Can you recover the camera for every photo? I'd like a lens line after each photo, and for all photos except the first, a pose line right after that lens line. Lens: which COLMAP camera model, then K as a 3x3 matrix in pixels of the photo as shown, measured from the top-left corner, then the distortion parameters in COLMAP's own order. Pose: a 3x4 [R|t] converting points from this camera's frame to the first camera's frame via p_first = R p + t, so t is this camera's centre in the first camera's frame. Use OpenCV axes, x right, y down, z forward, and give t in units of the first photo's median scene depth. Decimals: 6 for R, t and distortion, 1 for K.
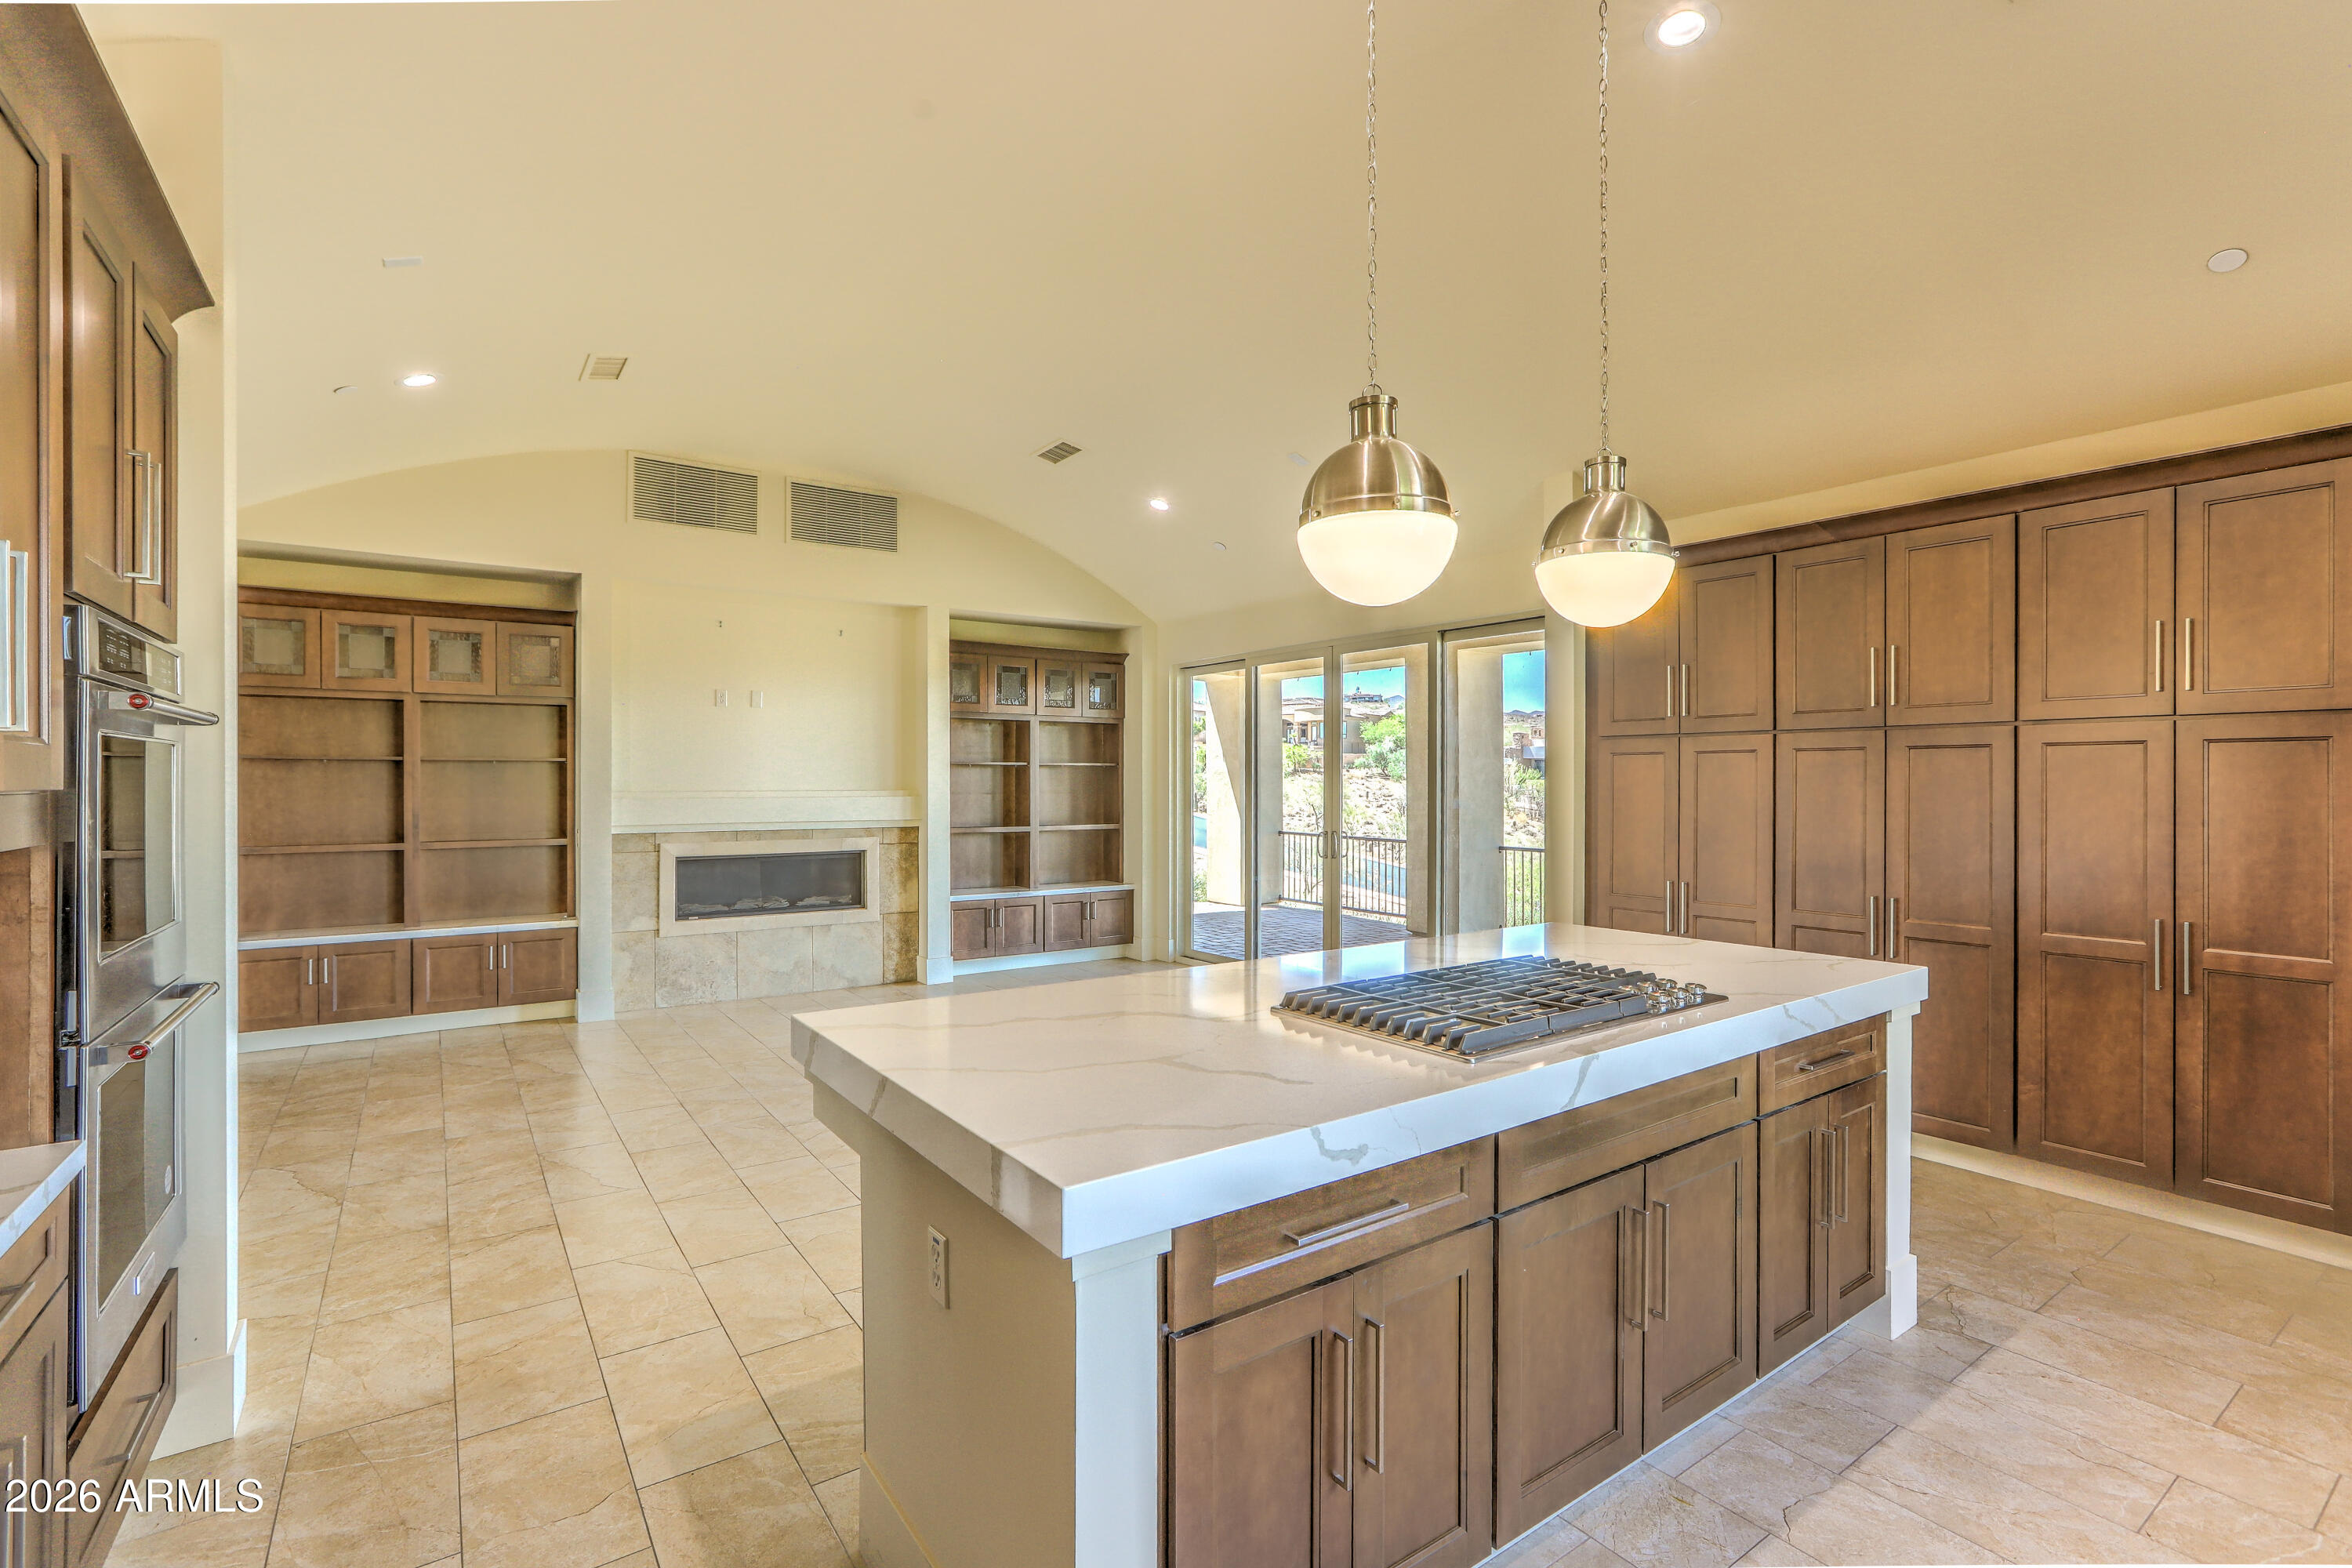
lens RADIAL K [[1094.7, 0, 1173.2], [0, 1094.7, 755.8], [0, 0, 1]] dist [0.002453, 0.000825]
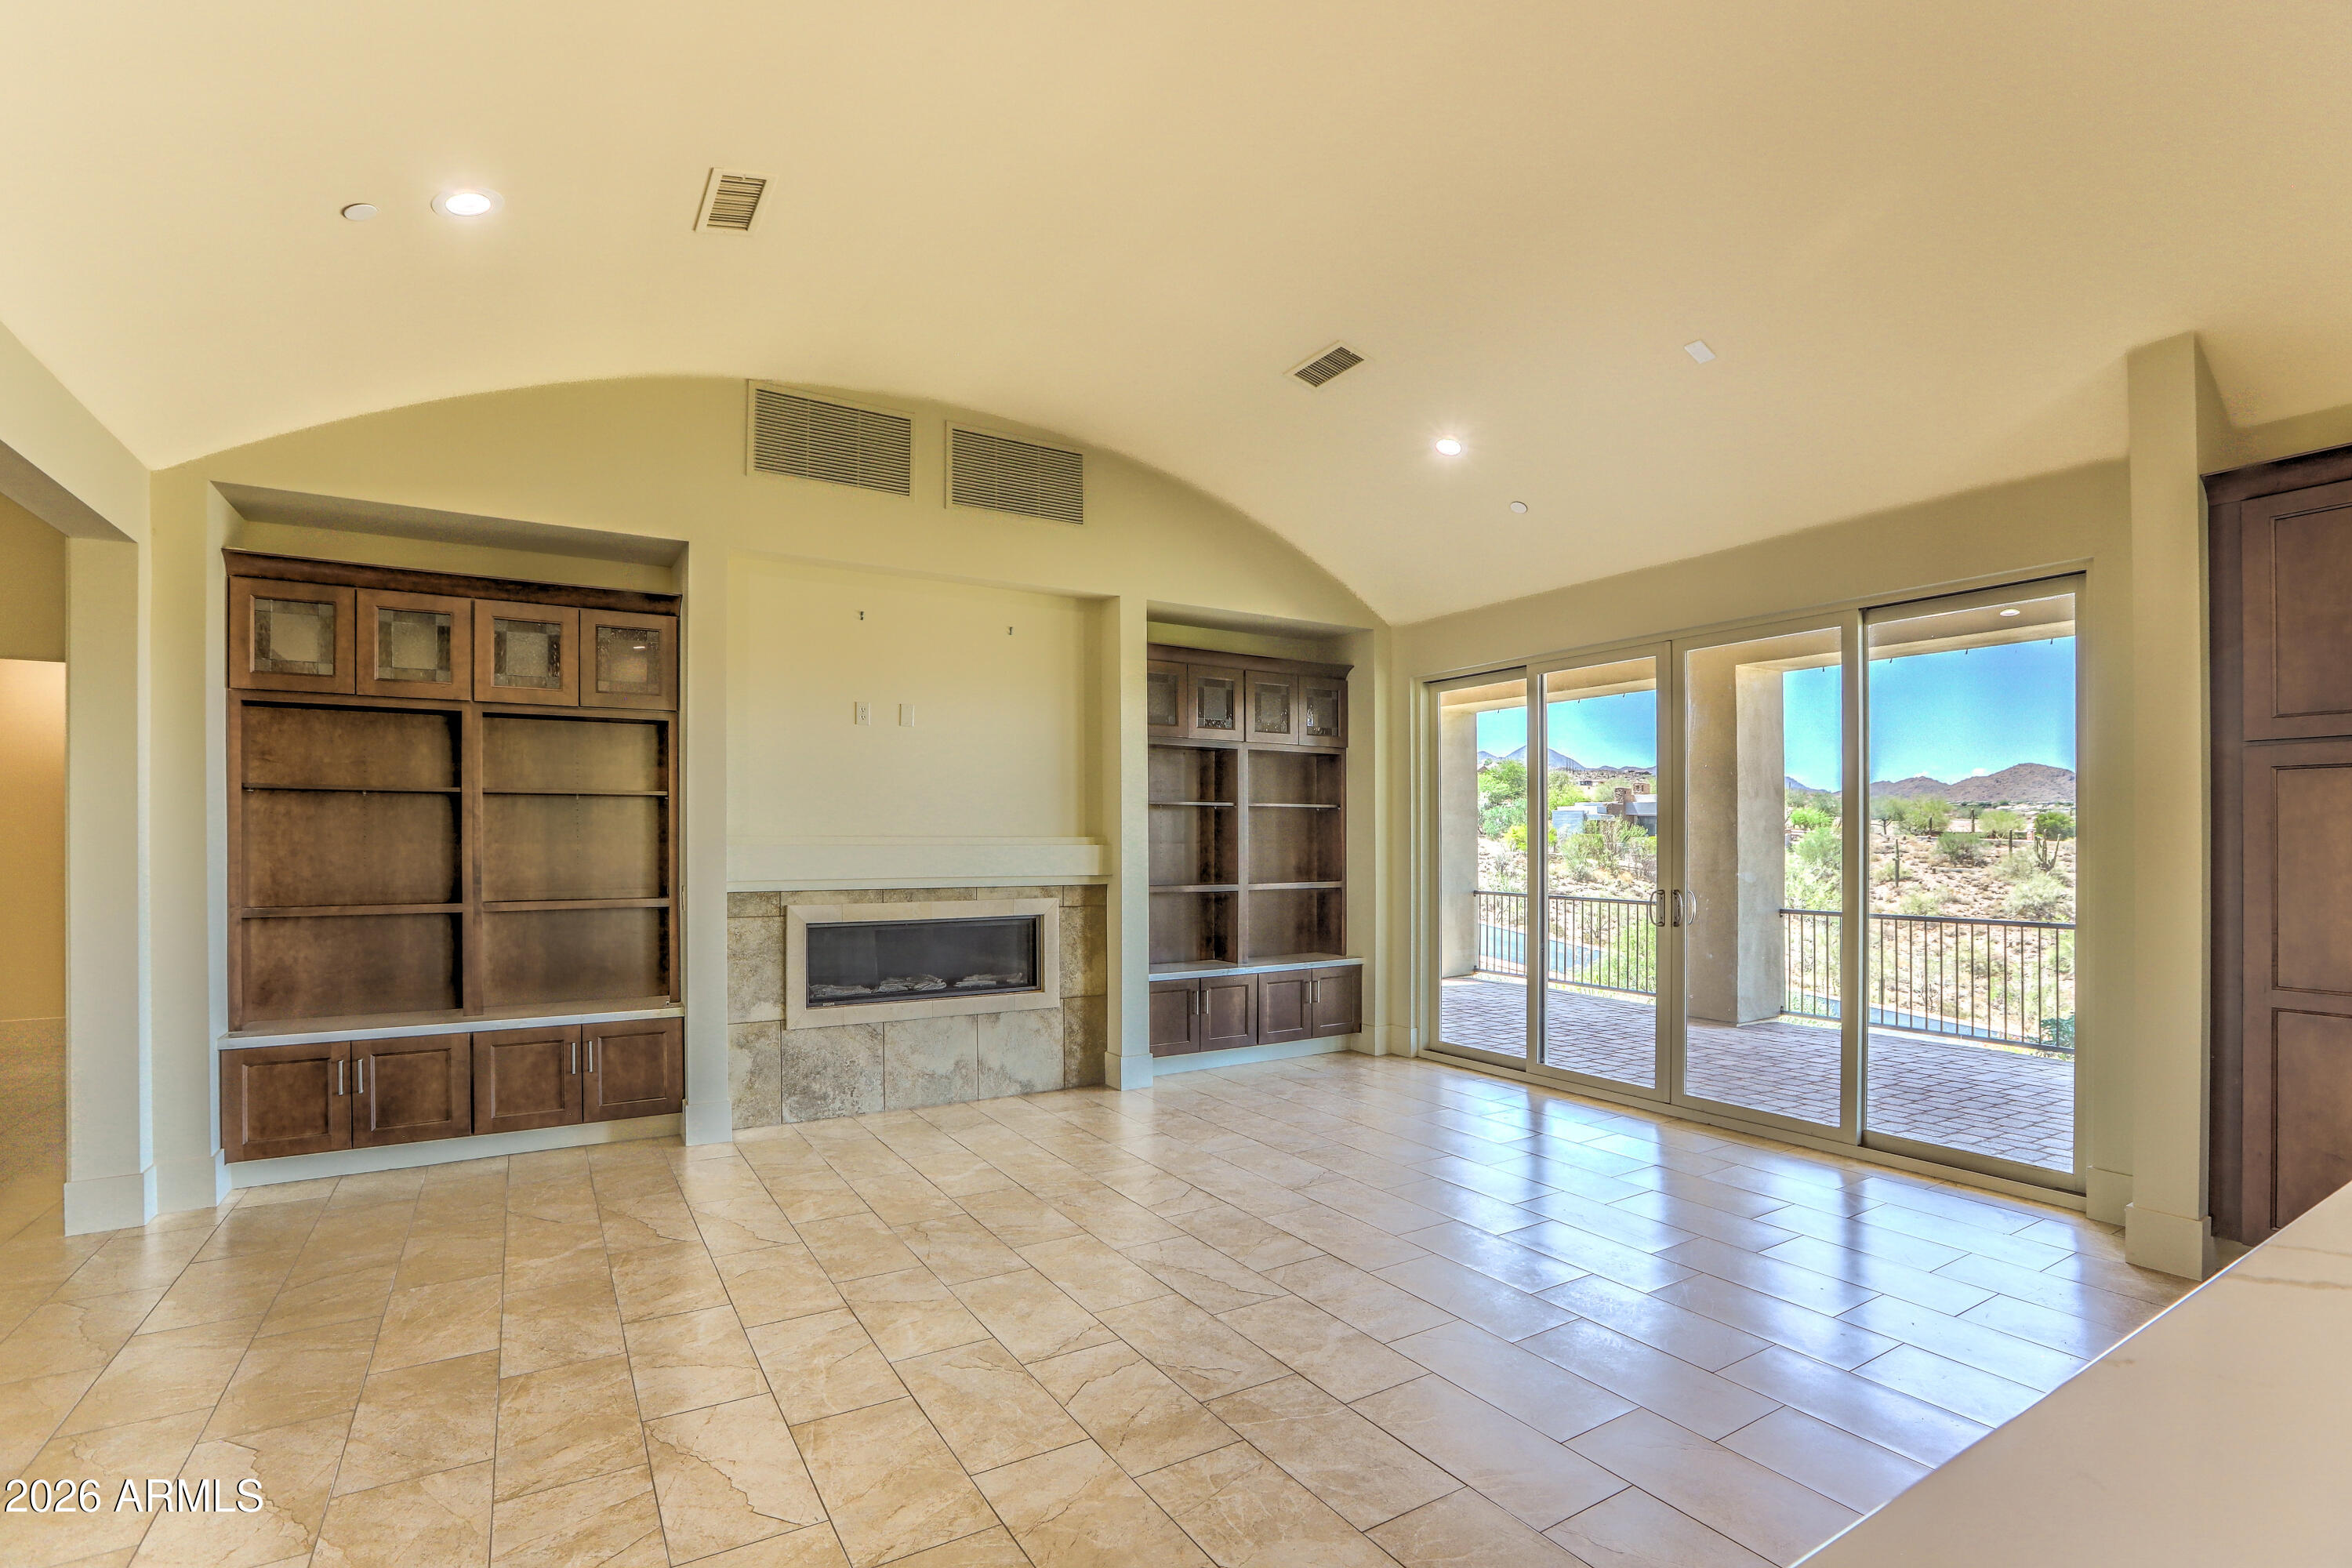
lens RADIAL K [[1105.1, 0, 1185.4], [0, 1105.1, 813.6], [0, 0, 1]] dist [-0.032728, 0.000981]
pose [[0.998455, -0.002481, -0.055515, -0.155538], [0.002391, 0.999996, -0.001682, 0.019254], [0.055519, 0.001547, 0.998456, 0.264682]]
